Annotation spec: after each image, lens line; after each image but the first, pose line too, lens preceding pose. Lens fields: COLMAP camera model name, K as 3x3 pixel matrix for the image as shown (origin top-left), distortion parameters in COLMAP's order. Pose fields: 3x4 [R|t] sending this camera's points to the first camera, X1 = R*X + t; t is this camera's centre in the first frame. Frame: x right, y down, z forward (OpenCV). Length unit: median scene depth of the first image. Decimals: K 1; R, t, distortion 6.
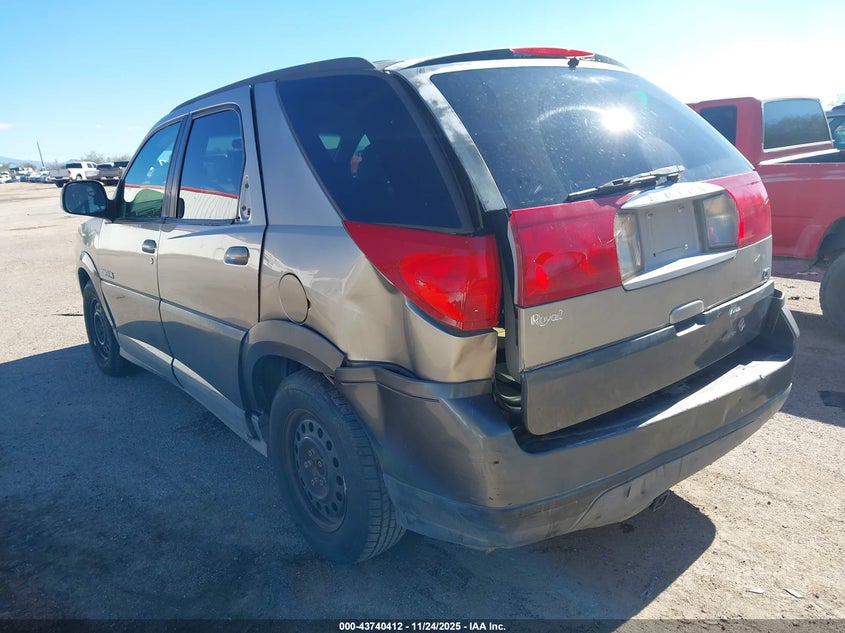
lens RADIAL K [[682.6, 0, 412.1], [0, 682.6, 317.0], [0, 0, 1]] dist [0.016841, -0.009526]
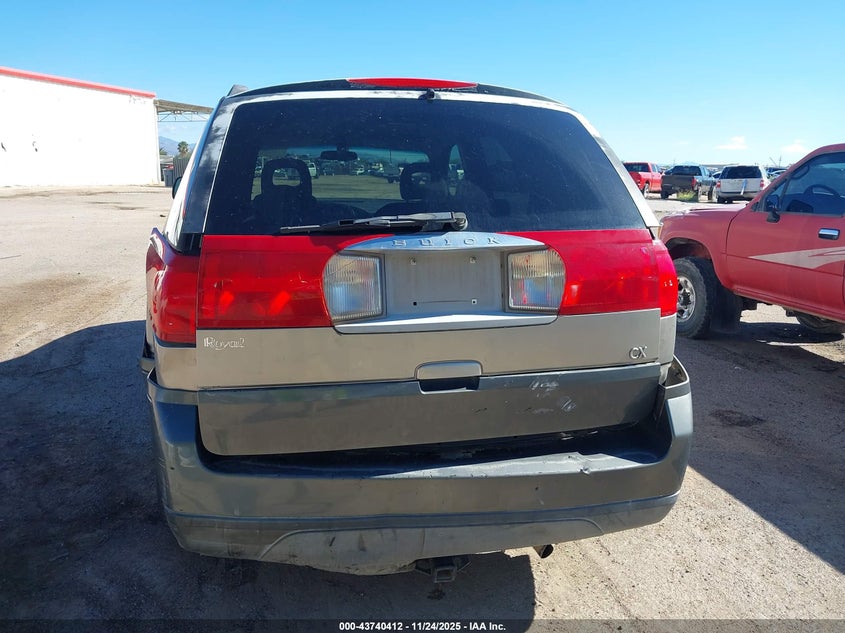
lens RADIAL K [[682.6, 0, 412.1], [0, 682.6, 317.0], [0, 0, 1]] dist [0.016841, -0.009526]
pose [[0.876289, 0.167230, -0.451832, 0.792945], [-0.172458, 0.984562, 0.029934, -0.102834], [0.449863, 0.051691, 0.891601, 0.177492]]
